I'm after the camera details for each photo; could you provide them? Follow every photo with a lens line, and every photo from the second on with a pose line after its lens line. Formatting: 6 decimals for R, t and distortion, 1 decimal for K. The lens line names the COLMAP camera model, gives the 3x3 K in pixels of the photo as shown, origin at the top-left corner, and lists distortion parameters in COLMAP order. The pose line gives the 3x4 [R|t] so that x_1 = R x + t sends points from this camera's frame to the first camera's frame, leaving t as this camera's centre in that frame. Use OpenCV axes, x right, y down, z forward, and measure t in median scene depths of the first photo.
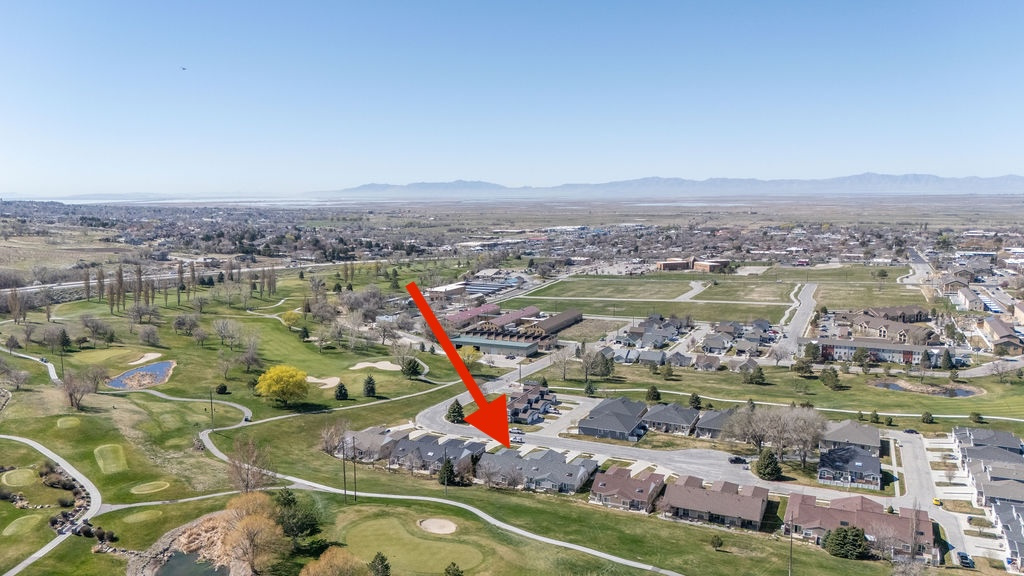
lens RADIAL K [[749.8, 0, 512.0], [0, 749.8, 288.0], [0, 0, 1]] dist [0.089756, -0.102713]
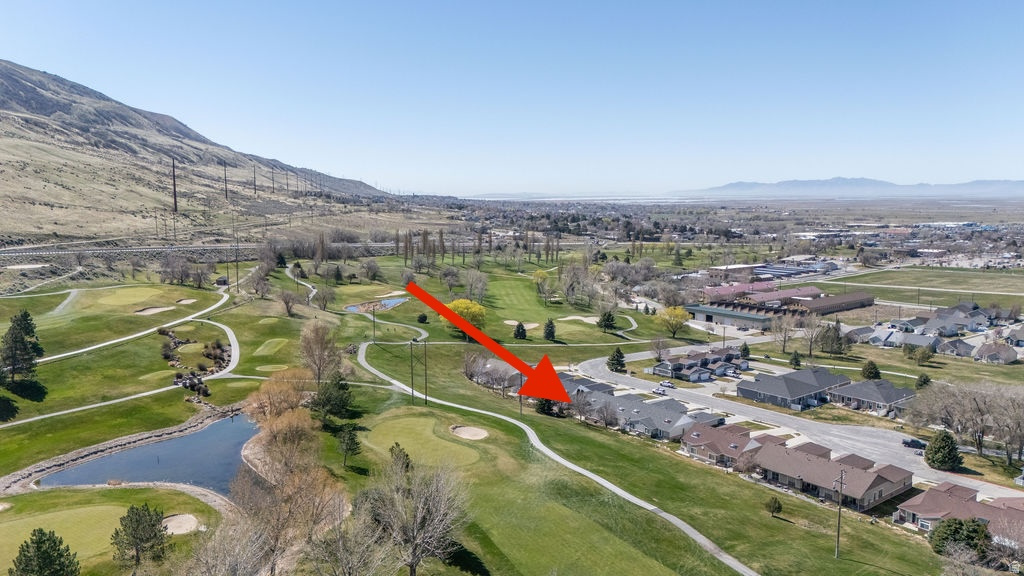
lens RADIAL K [[749.8, 0, 512.0], [0, 749.8, 288.0], [0, 0, 1]] dist [0.089756, -0.102713]
pose [[0.890234, 0.060935, -0.451409, 0.230330], [-0.060668, 0.998044, 0.015079, 0.069024], [0.451445, 0.013962, 0.892190, 0.100344]]
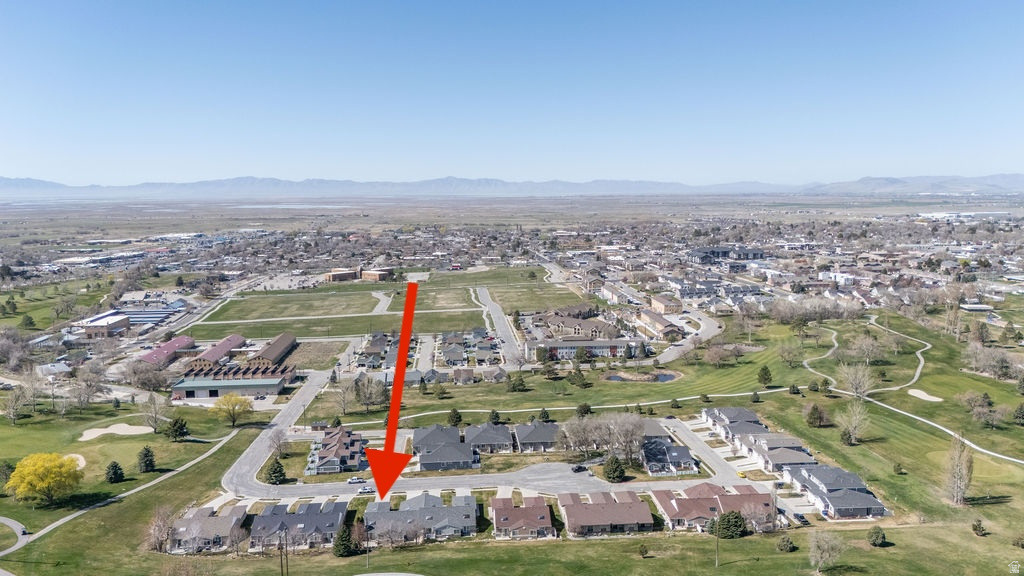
lens RADIAL K [[749.8, 0, 512.0], [0, 749.8, 288.0], [0, 0, 1]] dist [0.089756, -0.102713]
pose [[0.868707, -0.063653, 0.491220, -0.262454], [0.064054, 0.997818, 0.016020, -0.050568], [-0.491168, 0.017548, 0.870888, 0.071536]]
